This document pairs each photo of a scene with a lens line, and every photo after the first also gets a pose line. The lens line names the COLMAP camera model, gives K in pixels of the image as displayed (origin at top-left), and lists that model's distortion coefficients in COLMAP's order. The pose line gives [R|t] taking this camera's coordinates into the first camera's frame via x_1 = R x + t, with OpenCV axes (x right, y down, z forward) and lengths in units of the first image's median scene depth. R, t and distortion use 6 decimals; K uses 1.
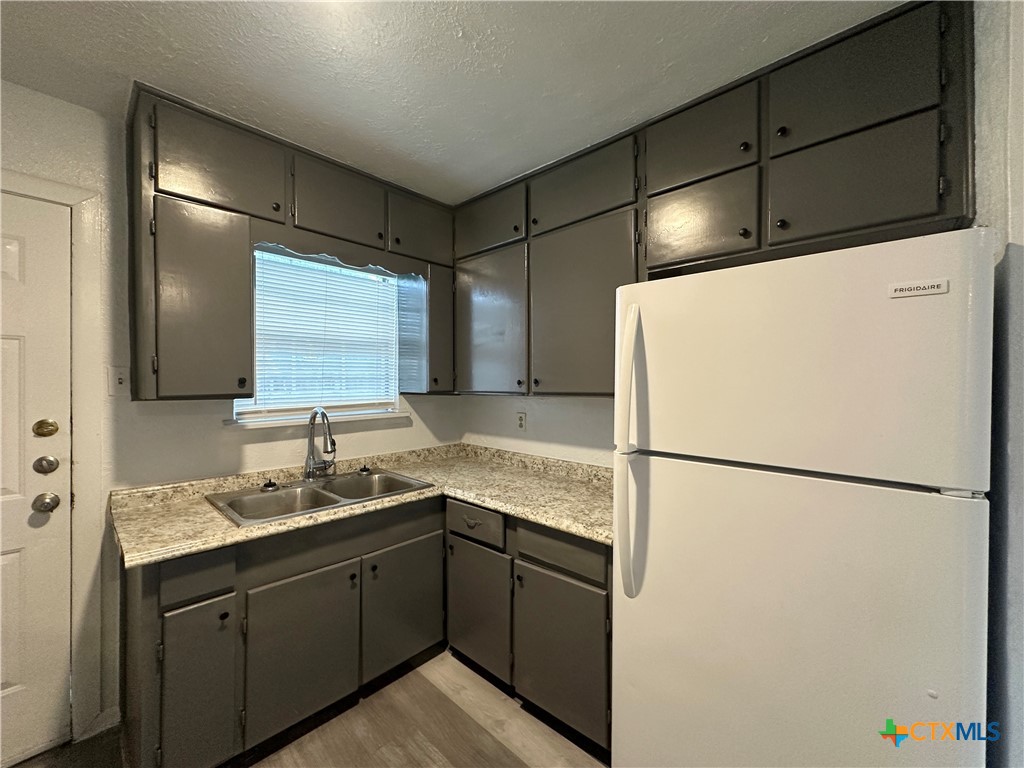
lens RADIAL K [[407.0, 0, 511.1], [0, 407.0, 384.1], [0, 0, 1]] dist [-0.001130, 0.000466]
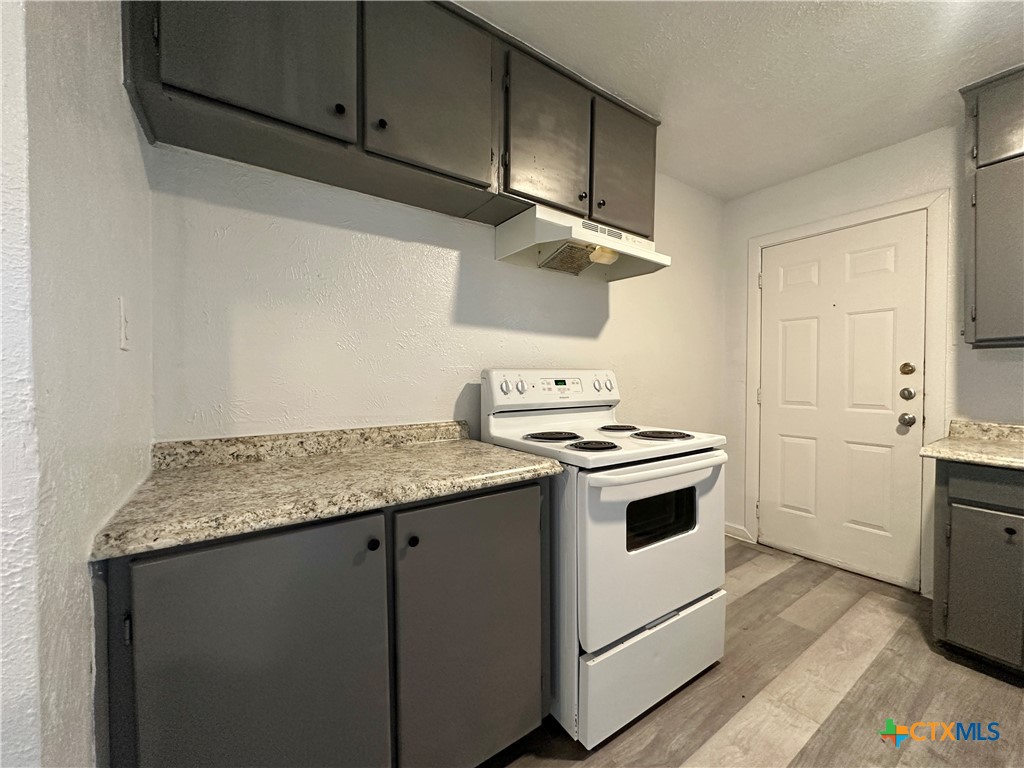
lens RADIAL K [[407.0, 0, 513.2], [0, 407.0, 382.9], [0, 0, 1]] dist [-0.001130, 0.000466]
pose [[-0.214251, 0.014298, -0.976674, 0.501243], [-0.003388, 0.999876, 0.015381, 0.120415], [0.976773, 0.006604, -0.214176, -0.062370]]
